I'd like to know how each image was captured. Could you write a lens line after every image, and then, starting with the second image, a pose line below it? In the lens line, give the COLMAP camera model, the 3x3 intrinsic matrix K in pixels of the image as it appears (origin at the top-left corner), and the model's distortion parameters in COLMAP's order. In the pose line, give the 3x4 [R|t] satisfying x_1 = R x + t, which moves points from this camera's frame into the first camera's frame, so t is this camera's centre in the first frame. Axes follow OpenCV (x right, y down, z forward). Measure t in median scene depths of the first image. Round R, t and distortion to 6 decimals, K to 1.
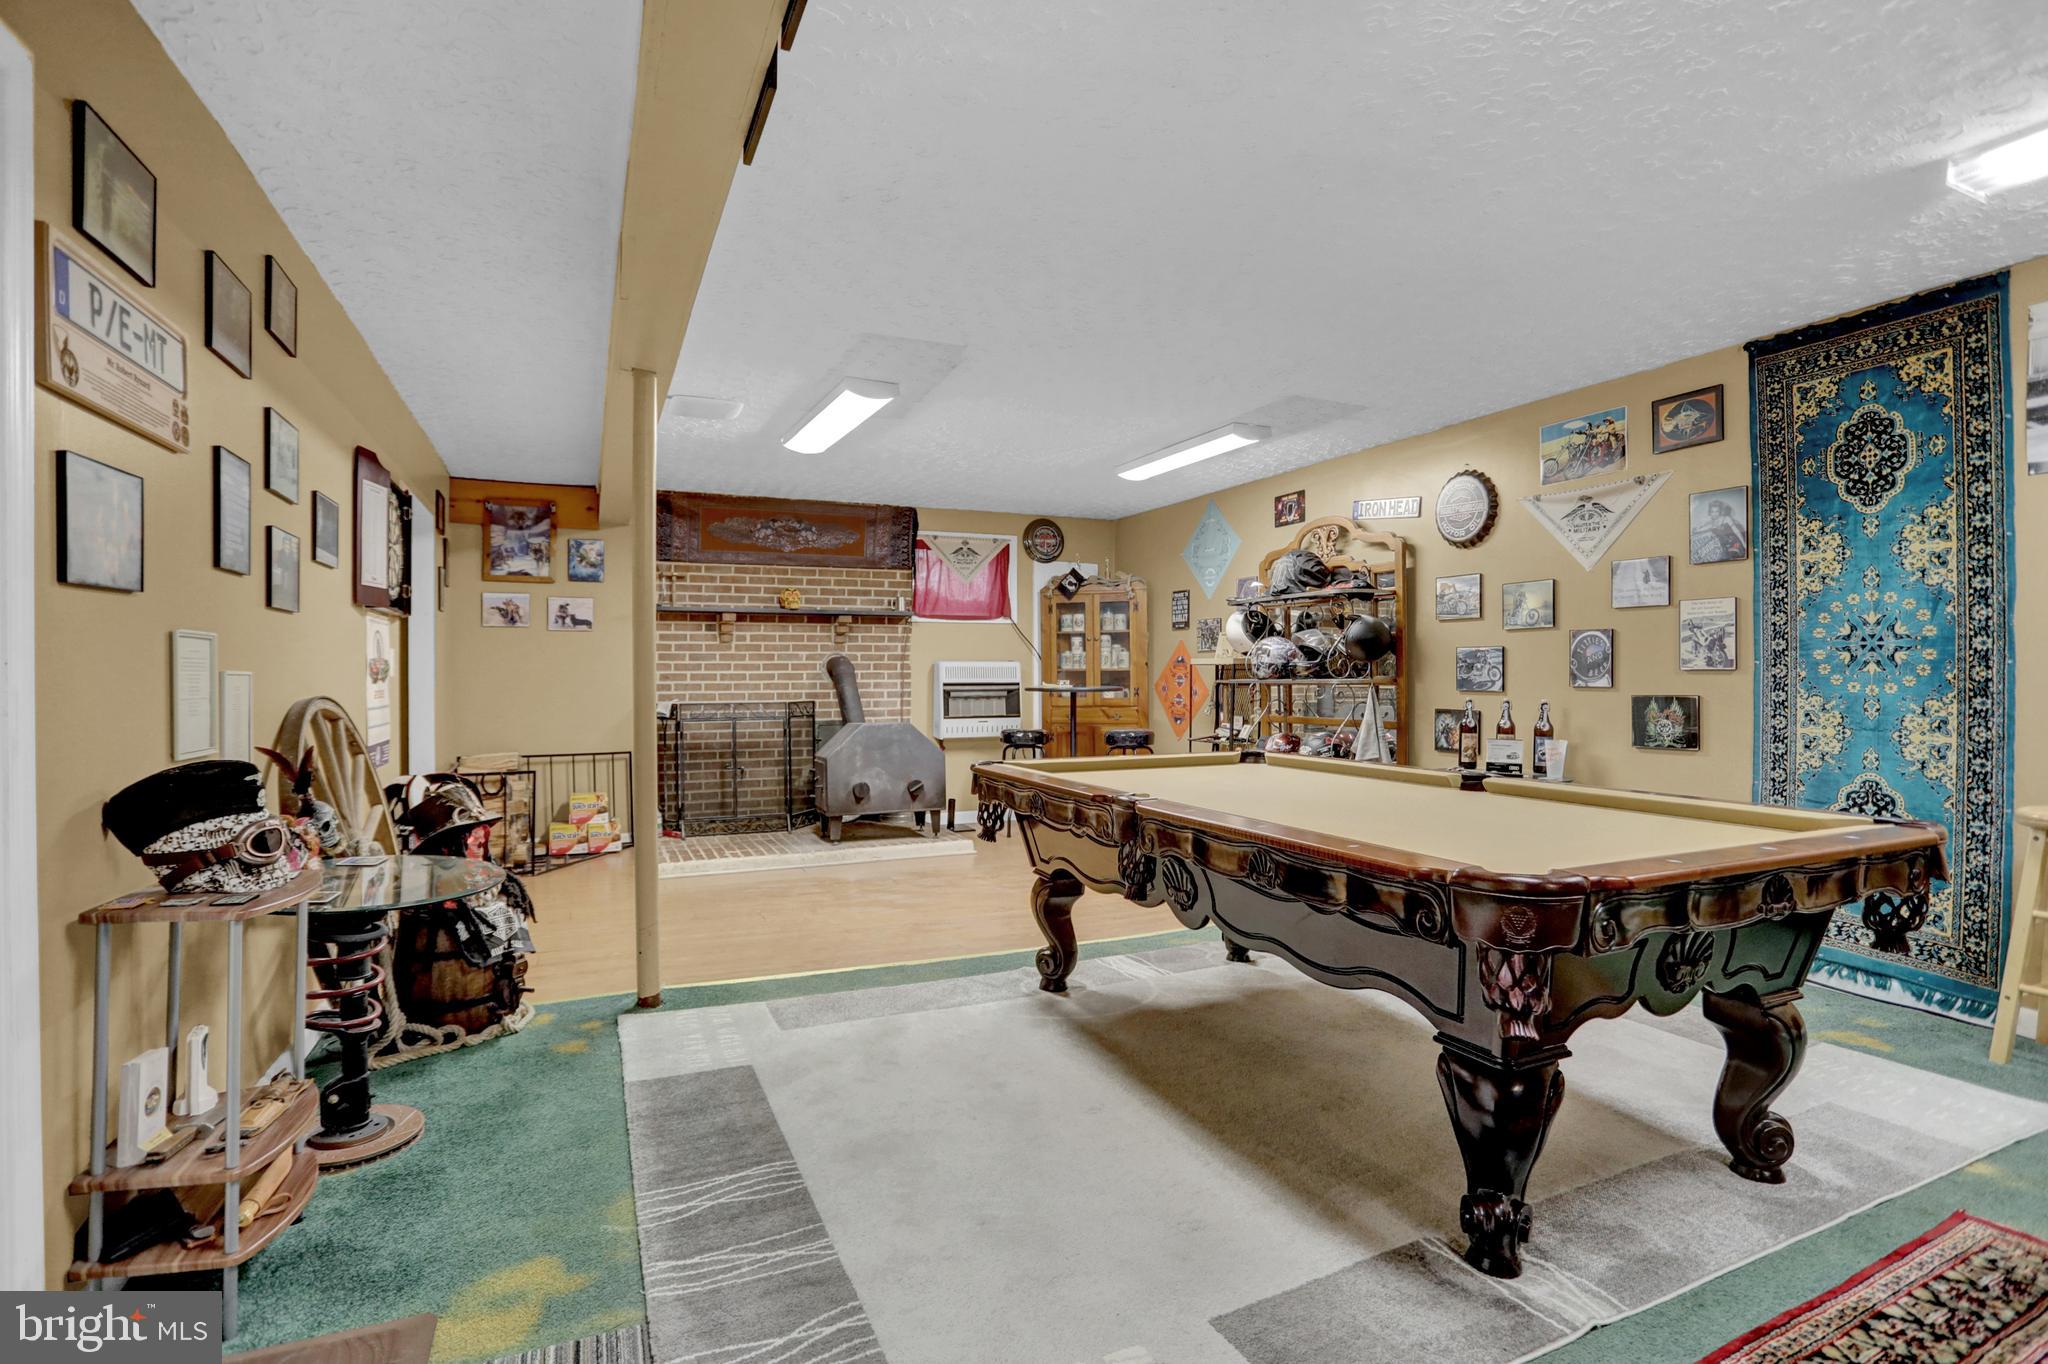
lens RADIAL K [[993.3, 0, 1033.1], [0, 993.3, 674.2], [0, 0, 1]] dist [-0.064081, 0.018474]
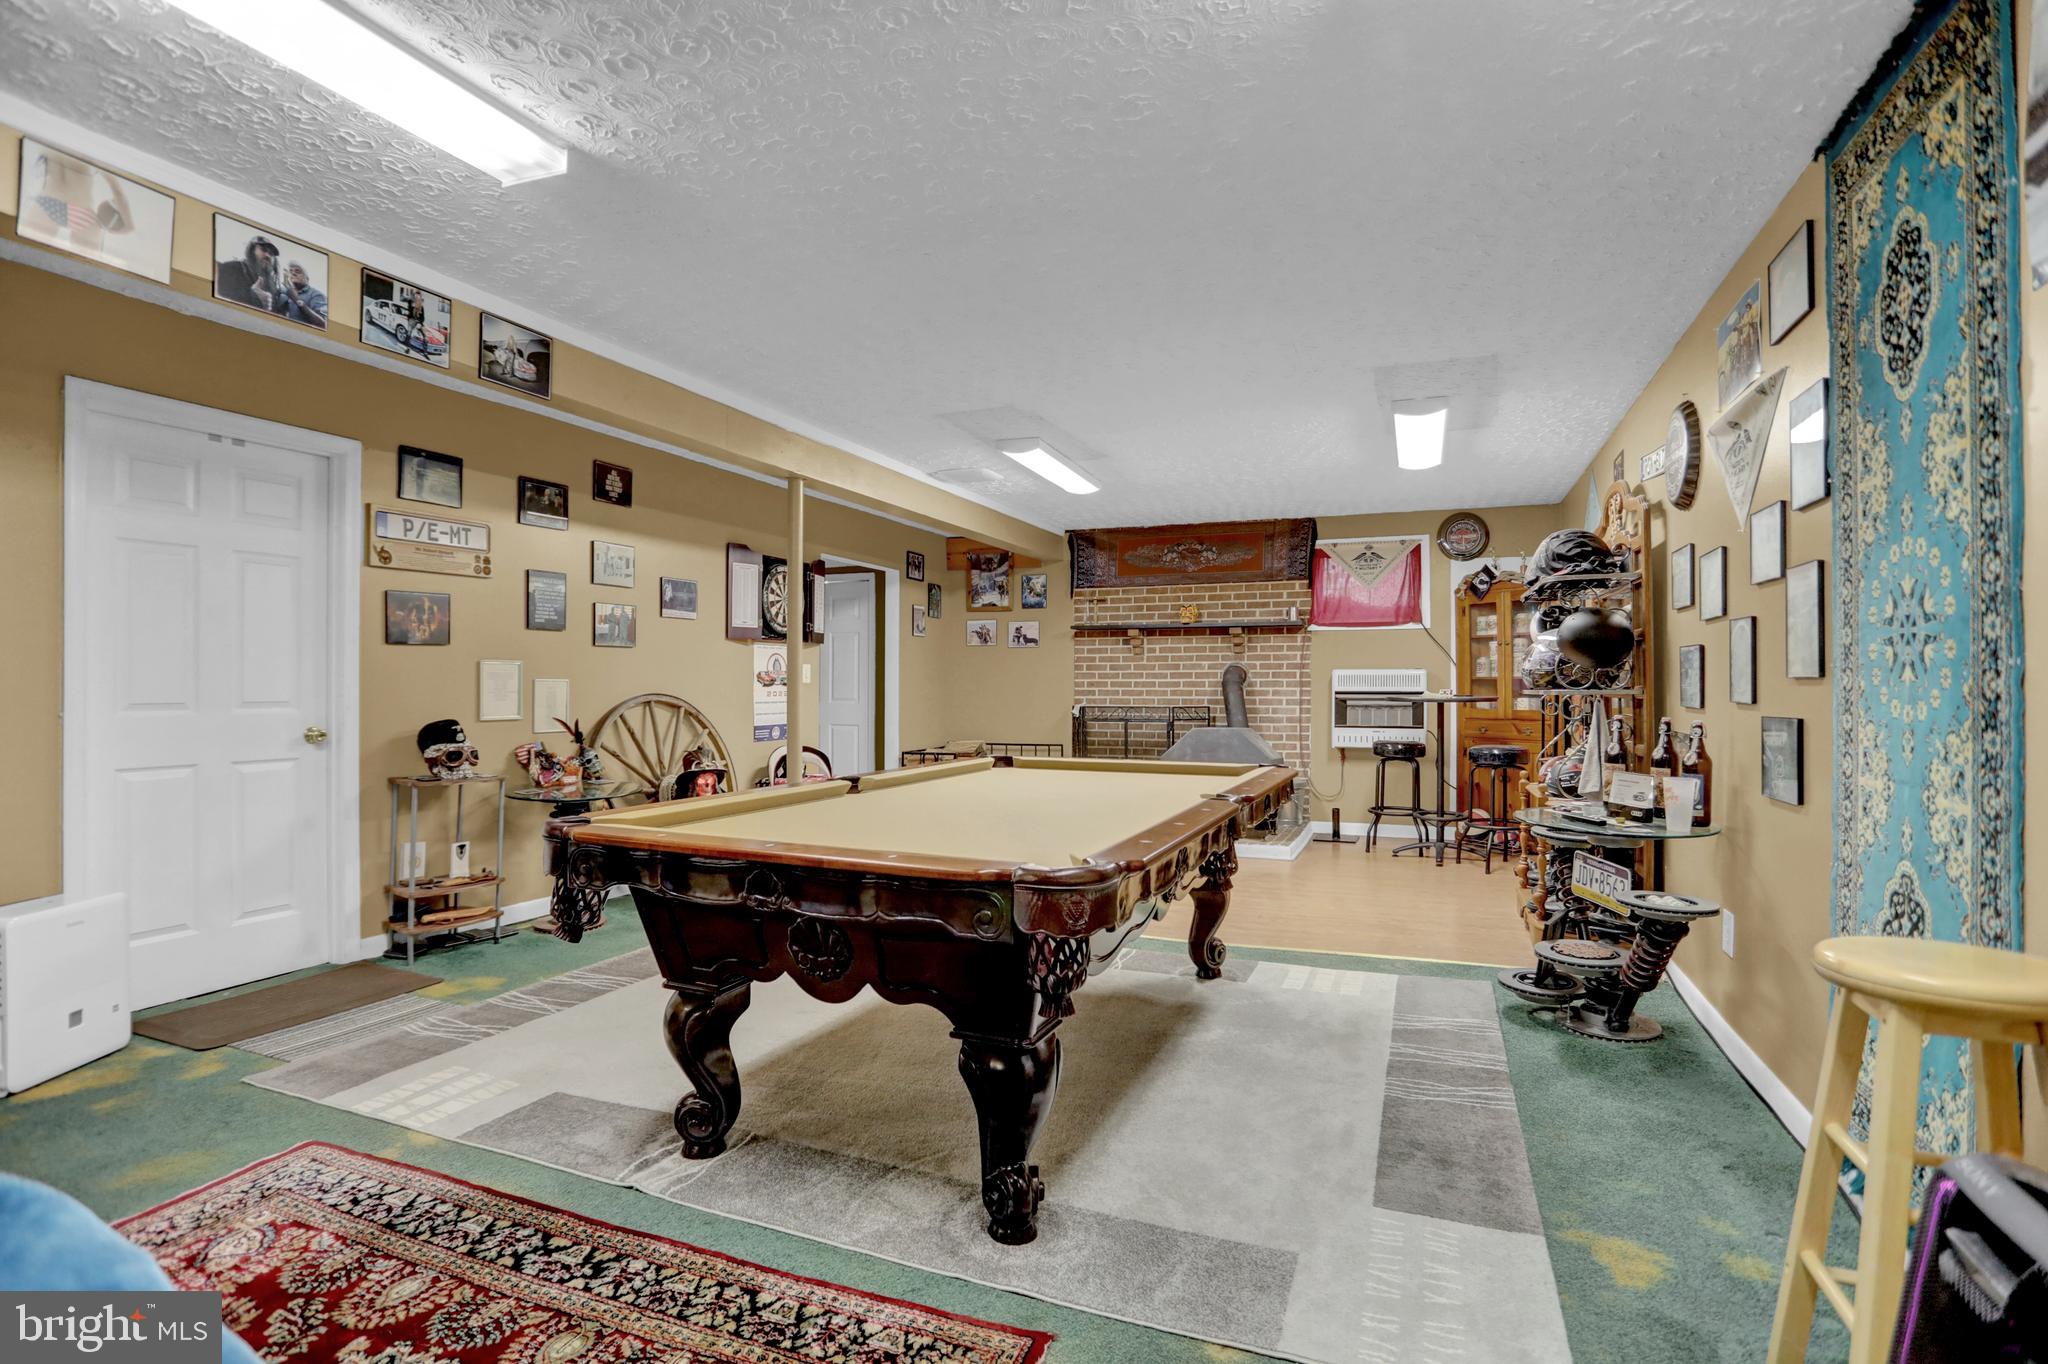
lens RADIAL K [[993.3, 0, 1040.4], [0, 993.3, 679.3], [0, 0, 1]] dist [-0.064081, 0.018474]
pose [[0.688963, 0.000796, -0.724796, 0.450877], [-0.003363, 0.999992, -0.002098, -0.000183], [0.724788, 0.003883, 0.688961, 0.116007]]
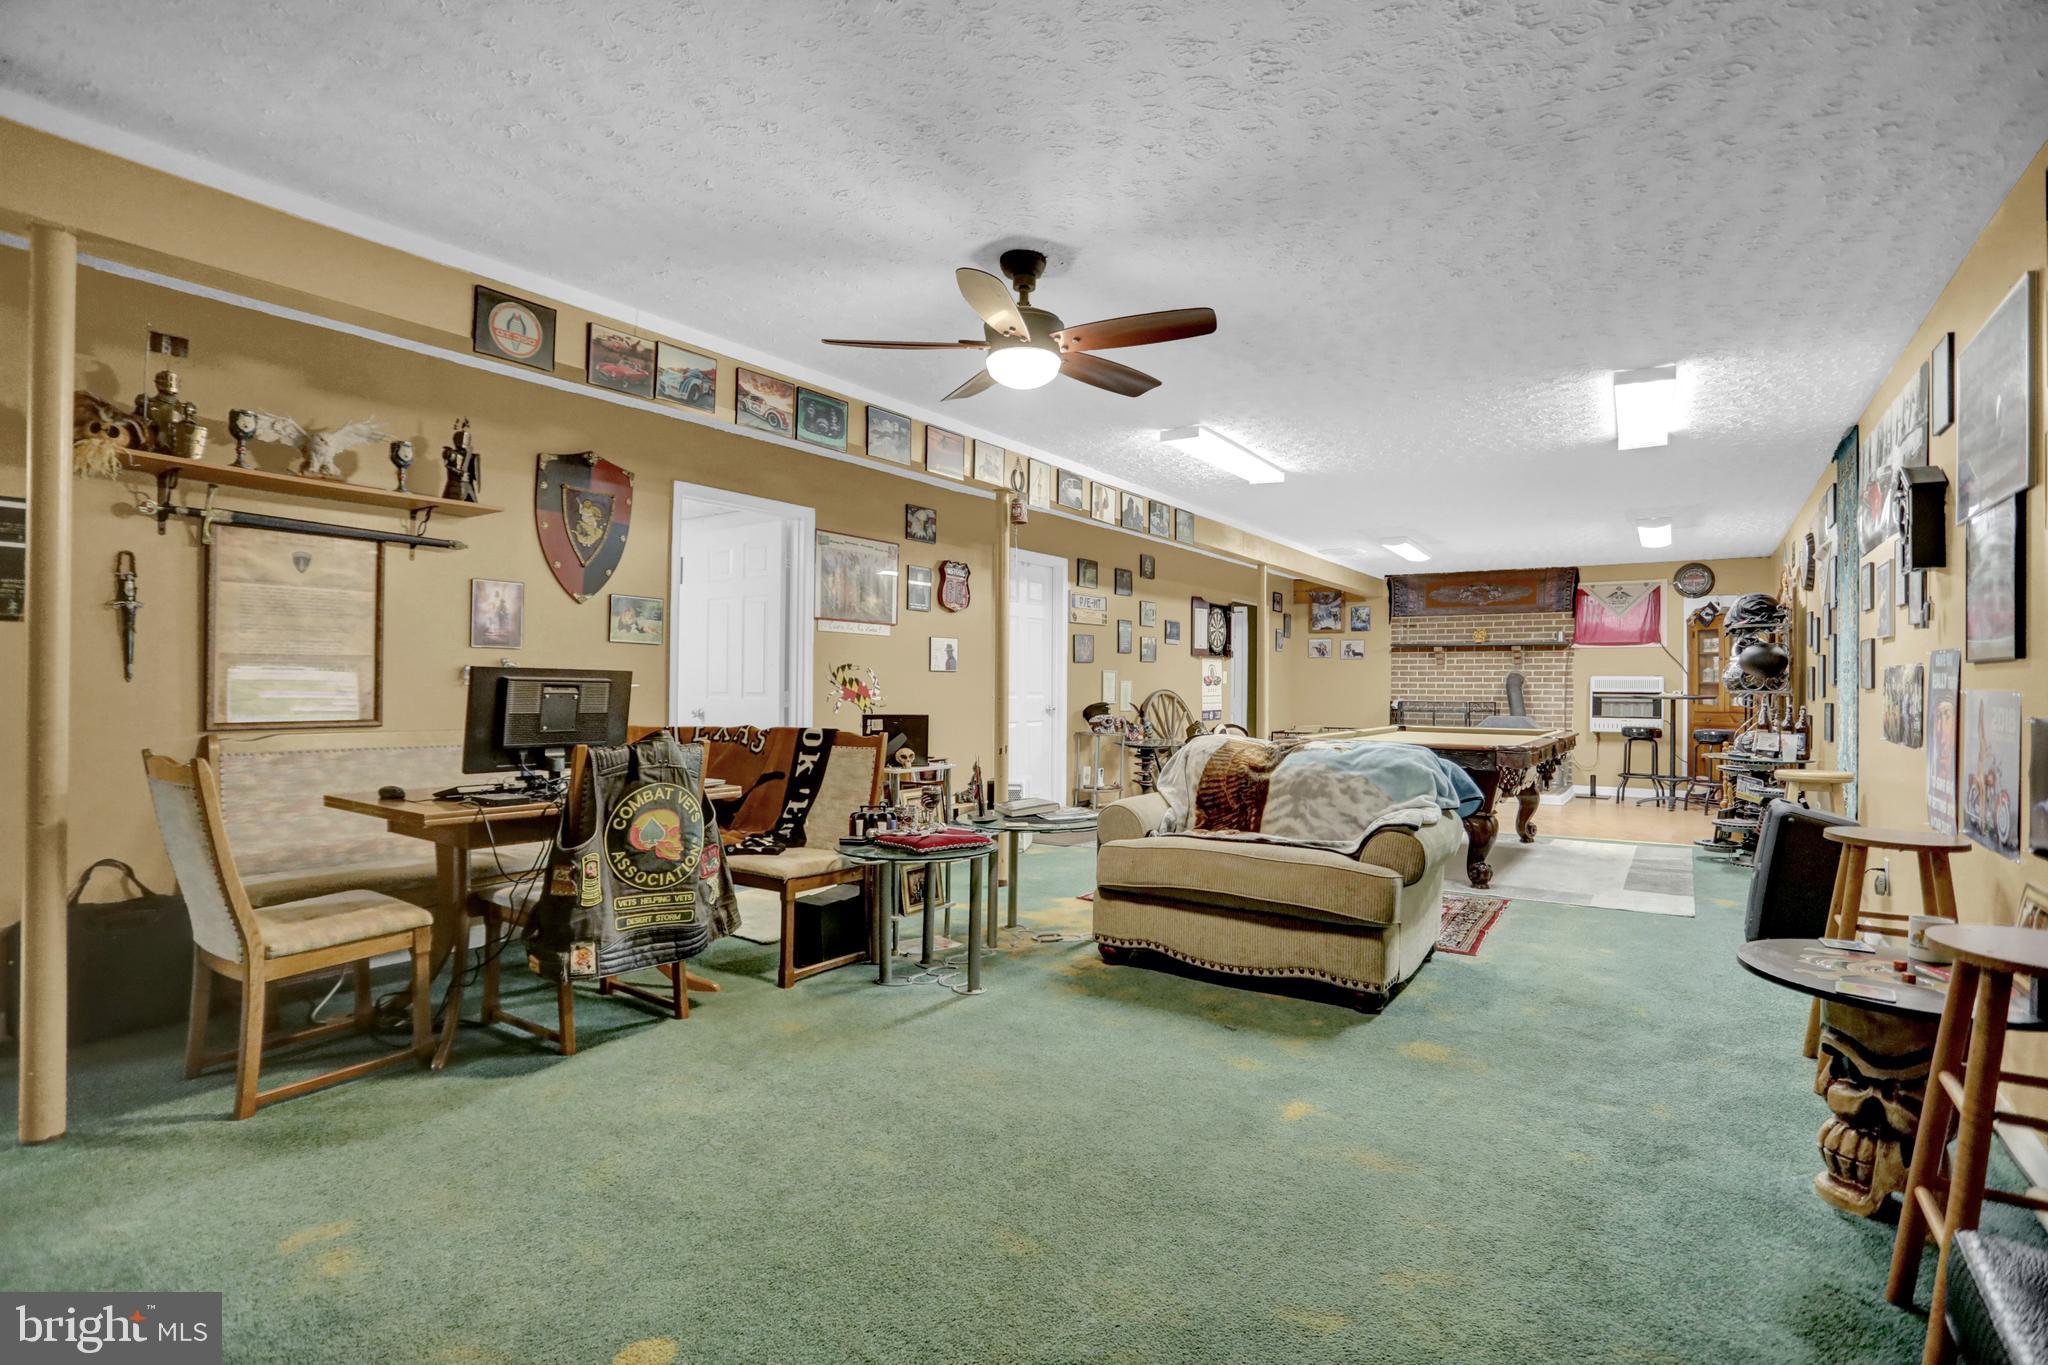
lens RADIAL K [[993.3, 0, 1028.7], [0, 993.3, 684.0], [0, 0, 1]] dist [-0.064081, 0.018474]
pose [[0.512772, 0.007739, -0.858490, 0.721384], [-0.008642, 0.999955, 0.003852, -0.000571], [0.858481, 0.005444, 0.512816, -0.401499]]
